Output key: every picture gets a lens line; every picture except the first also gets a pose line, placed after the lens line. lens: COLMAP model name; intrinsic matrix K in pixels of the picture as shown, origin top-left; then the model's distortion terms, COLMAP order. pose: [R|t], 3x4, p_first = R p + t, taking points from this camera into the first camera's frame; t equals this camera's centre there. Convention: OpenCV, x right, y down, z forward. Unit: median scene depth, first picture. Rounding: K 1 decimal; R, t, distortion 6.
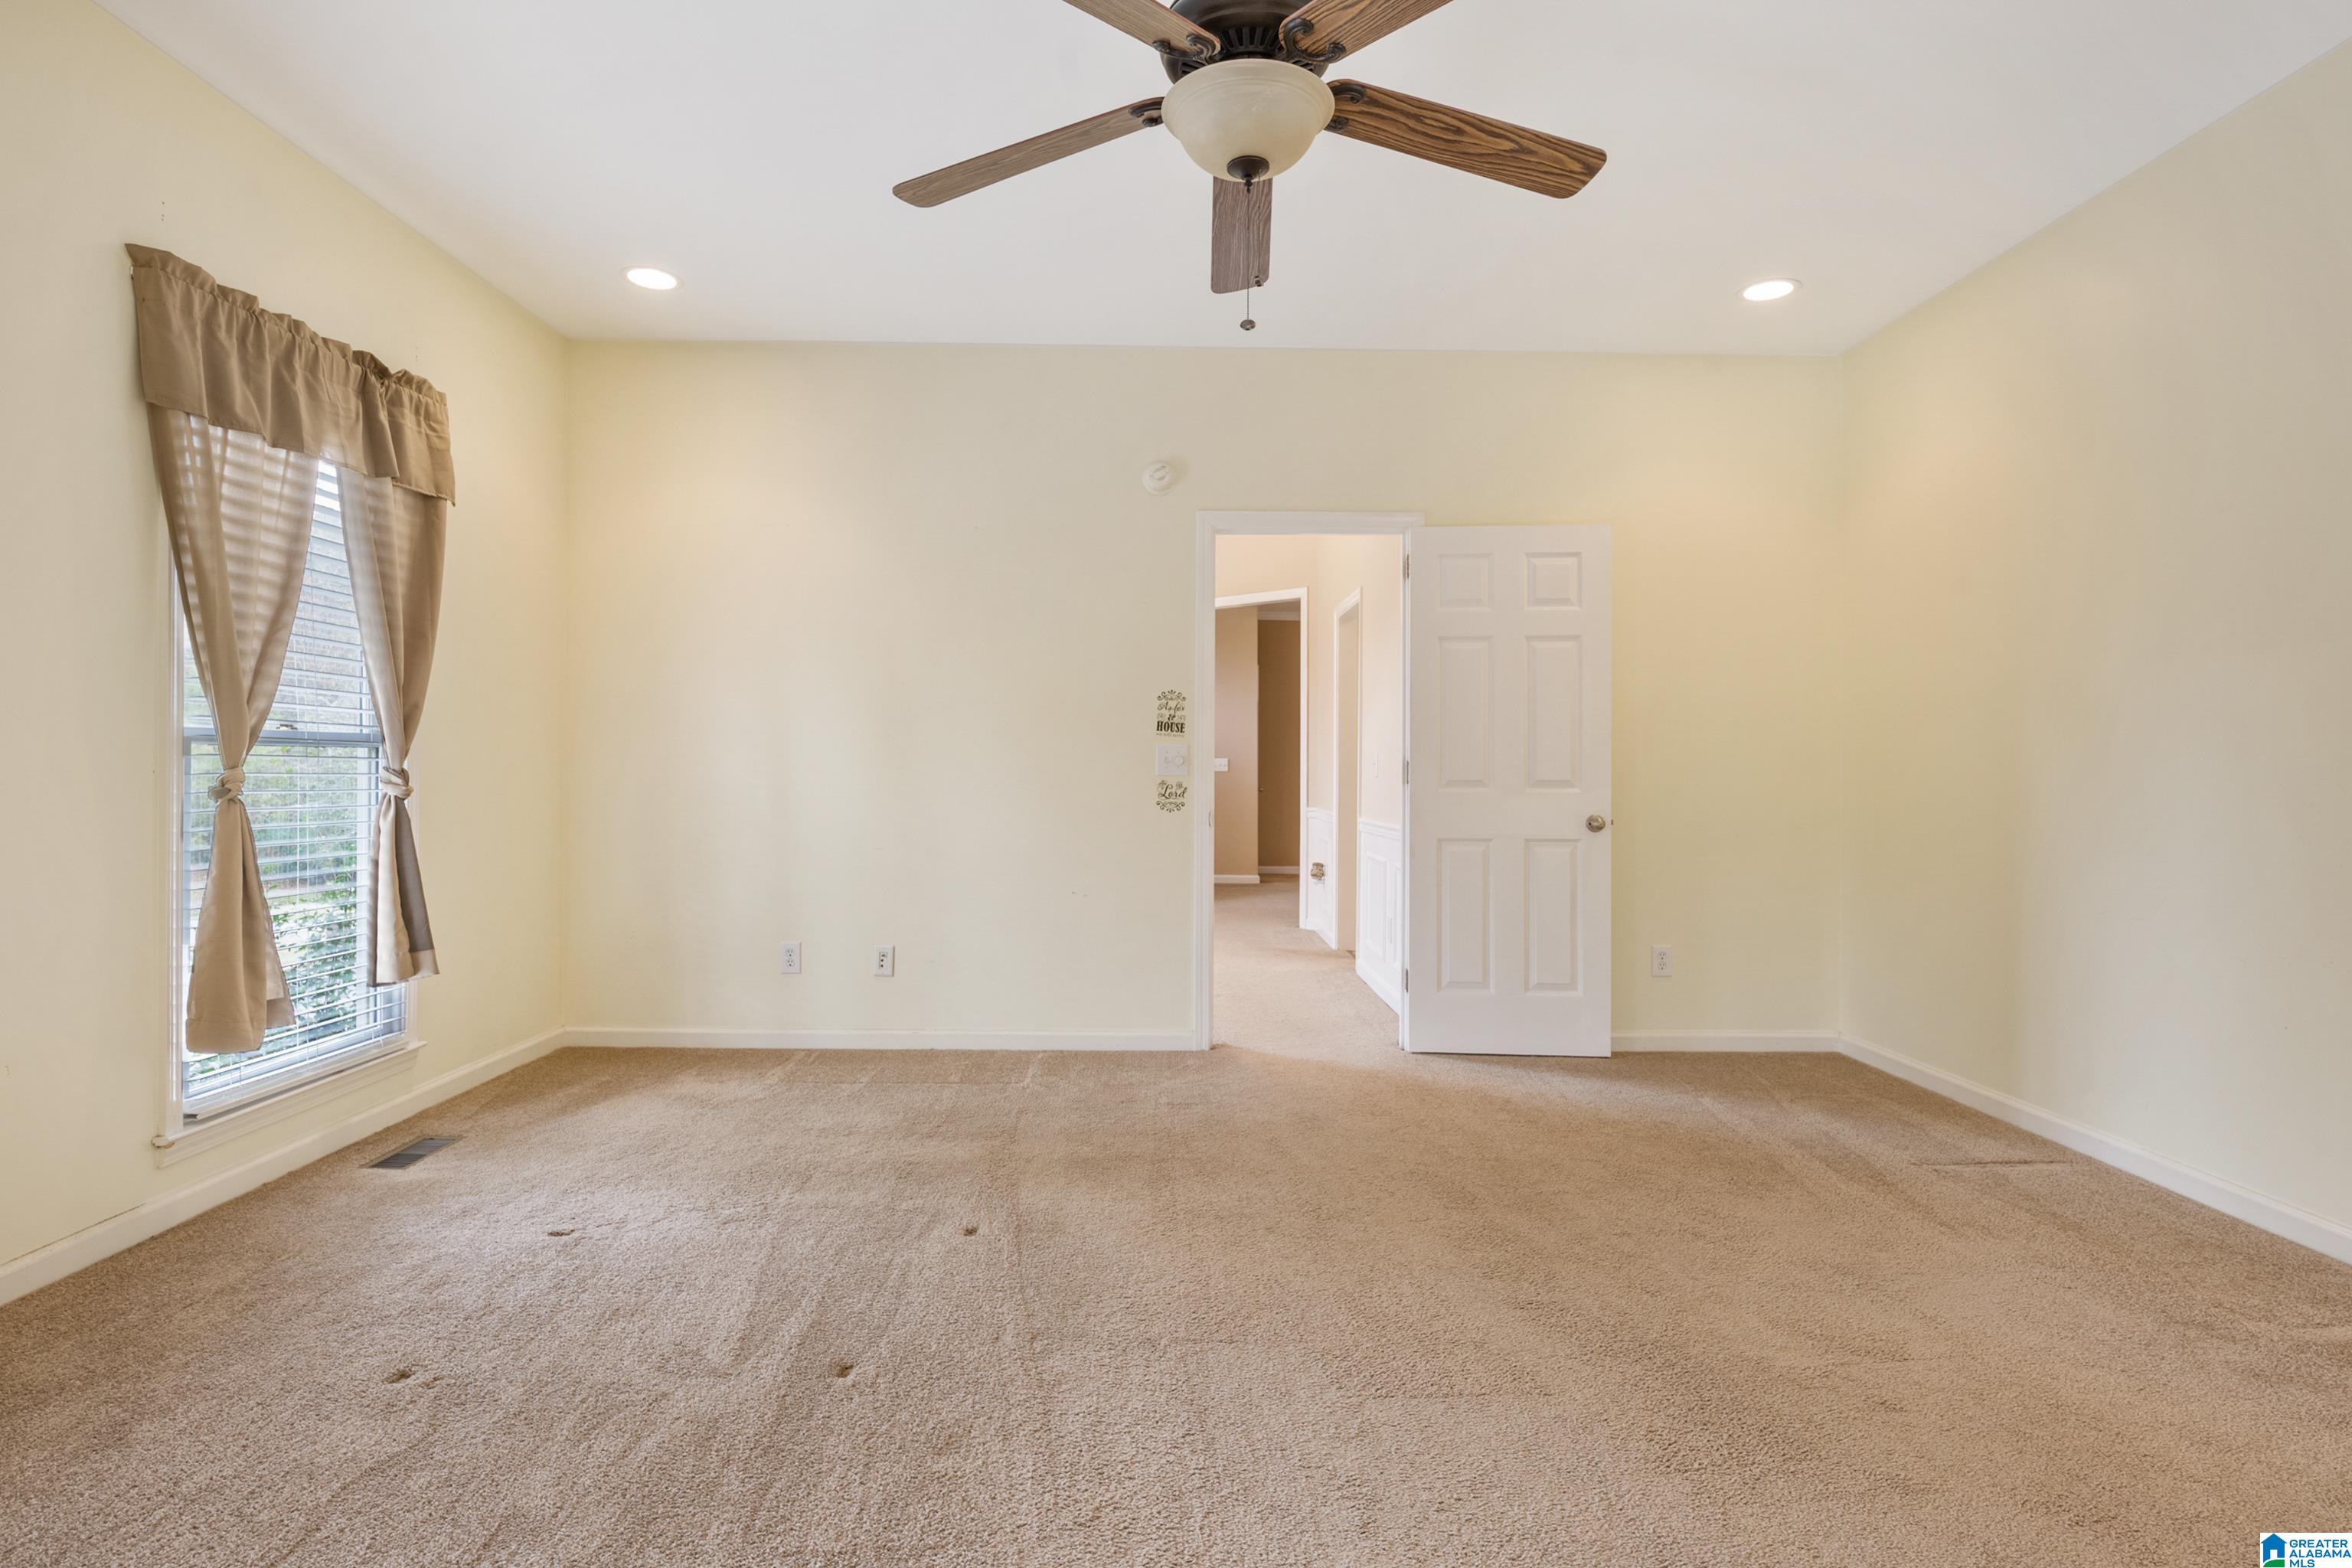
lens RADIAL K [[1161.4, 0, 1167.6], [0, 1161.4, 781.6], [0, 0, 1]] dist [-0.002291, -0.000145]
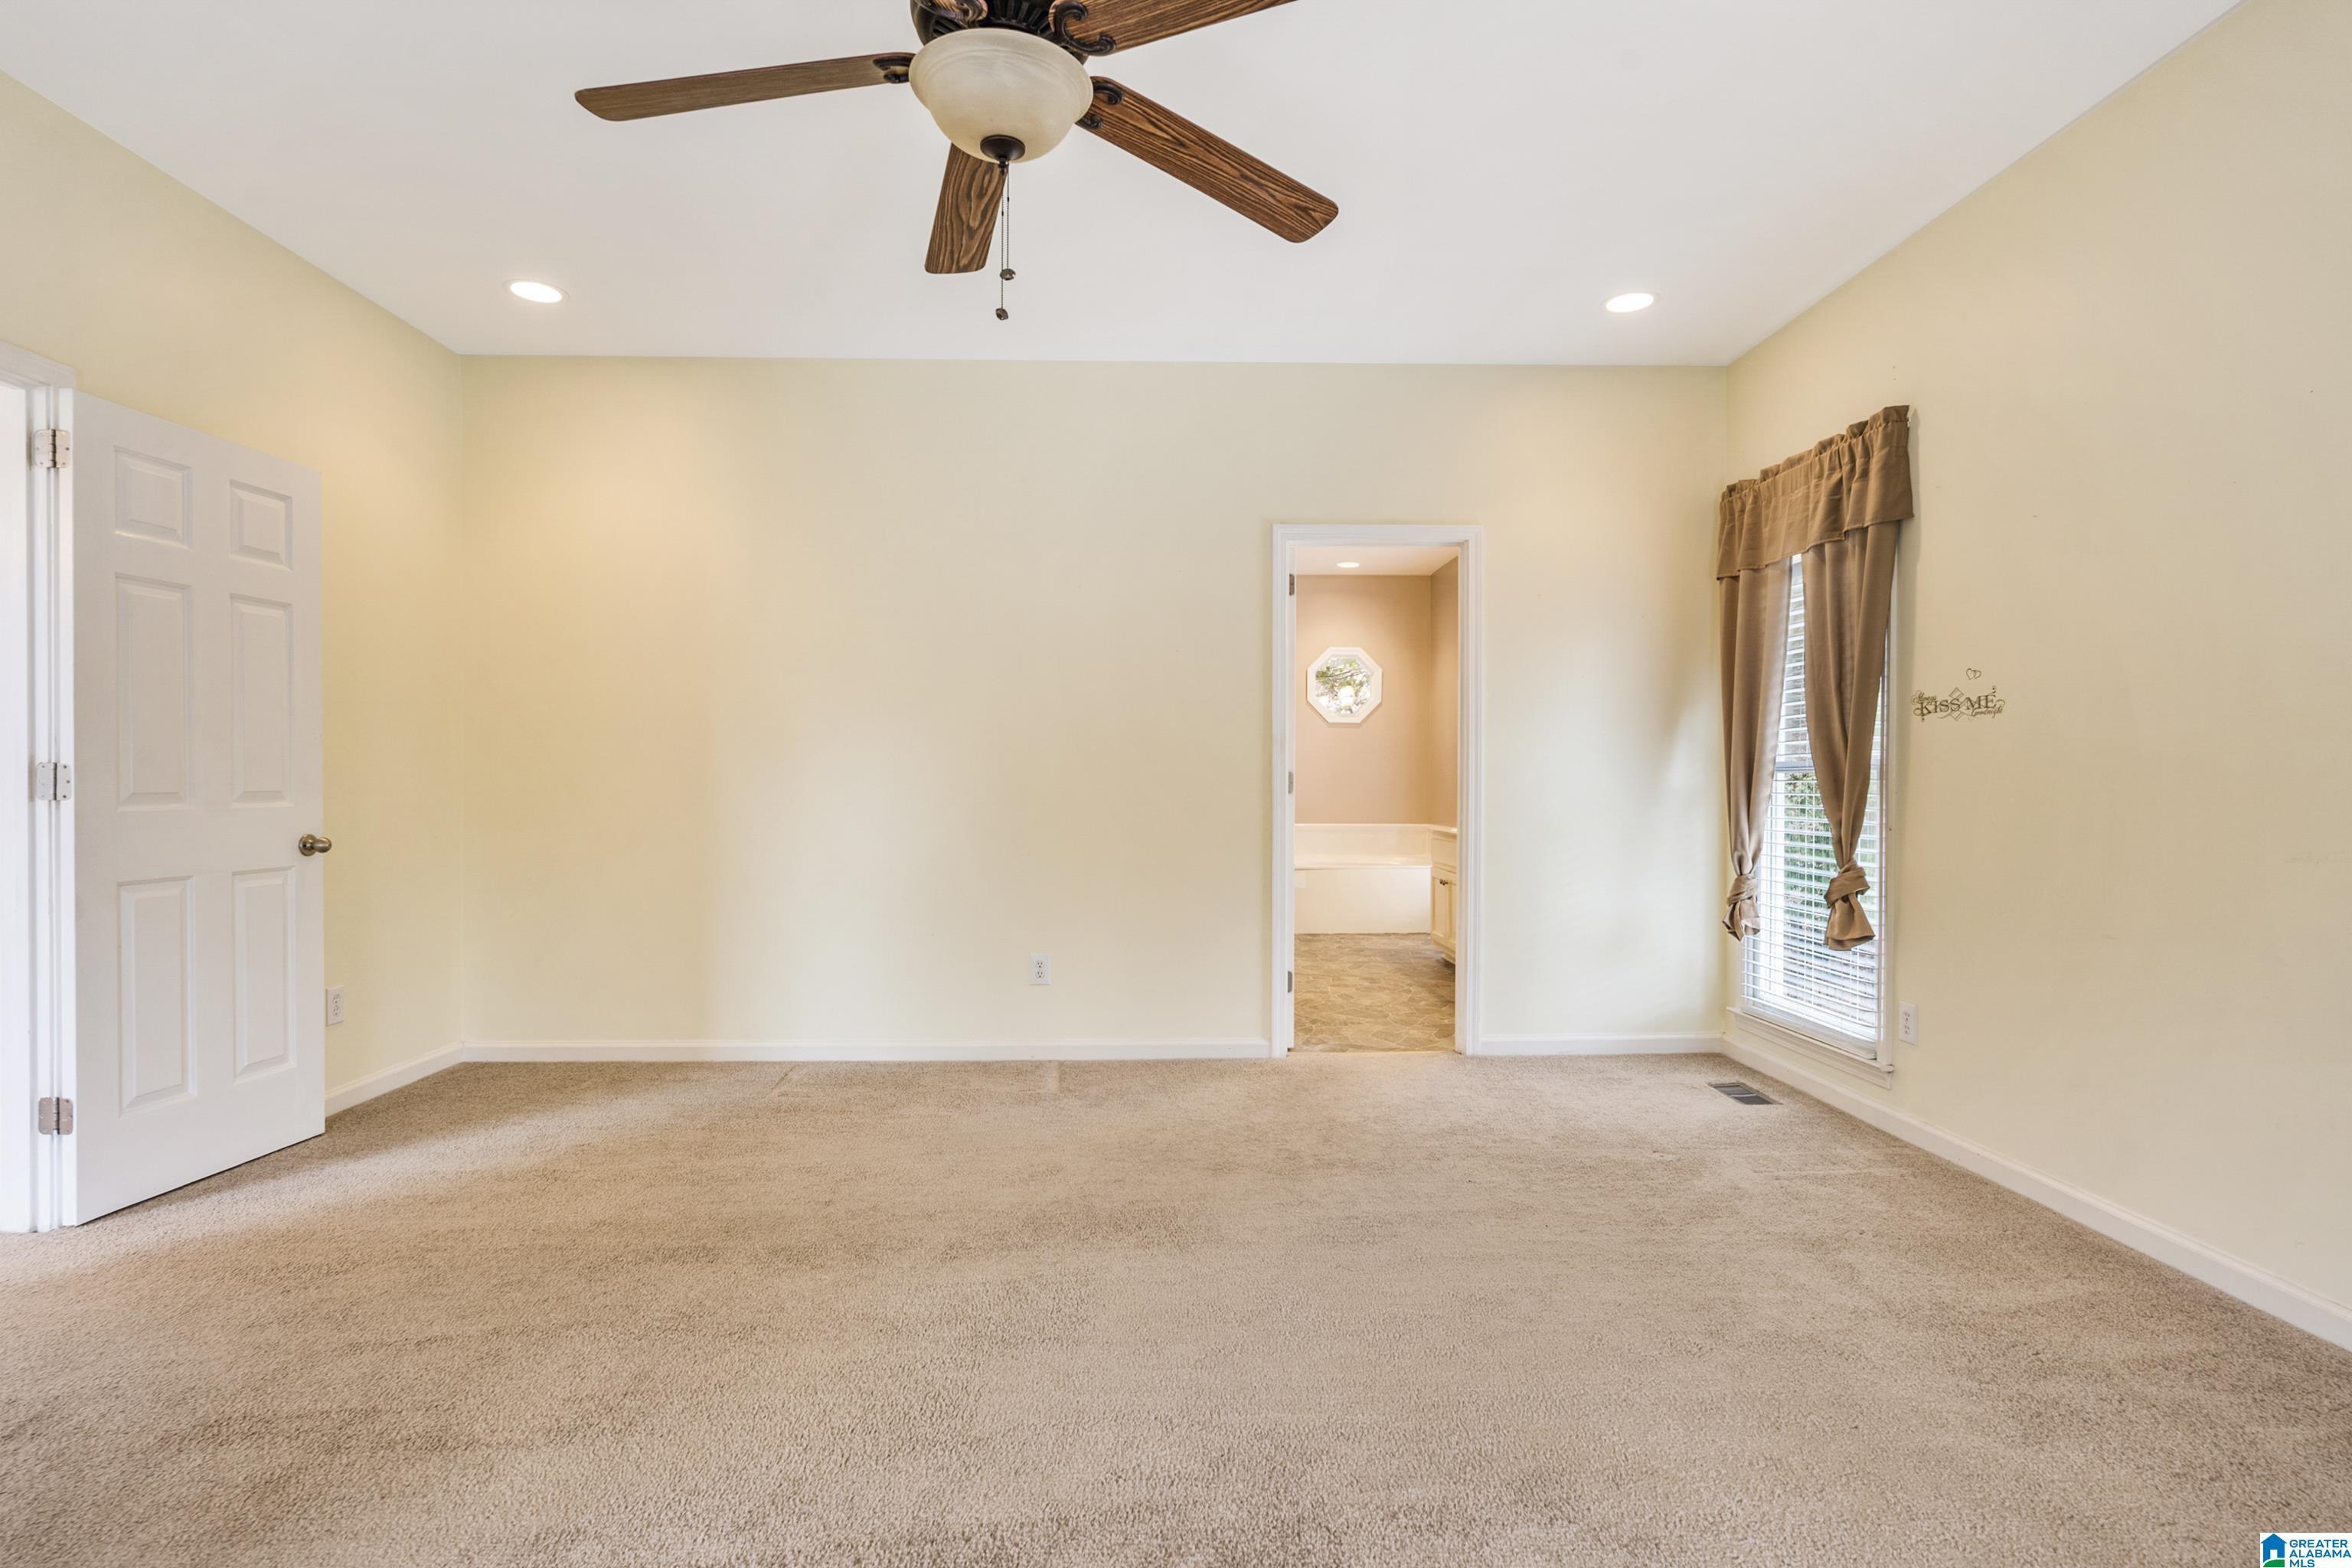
lens RADIAL K [[1161.4, 0, 1167.6], [0, 1161.4, 781.6], [0, 0, 1]] dist [-0.002291, -0.000145]
pose [[-0.009217, -0.003636, 0.999951, -0.528257], [0.009538, 0.999948, 0.003724, -0.005130], [-0.999912, 0.009572, -0.009182, 0.520171]]
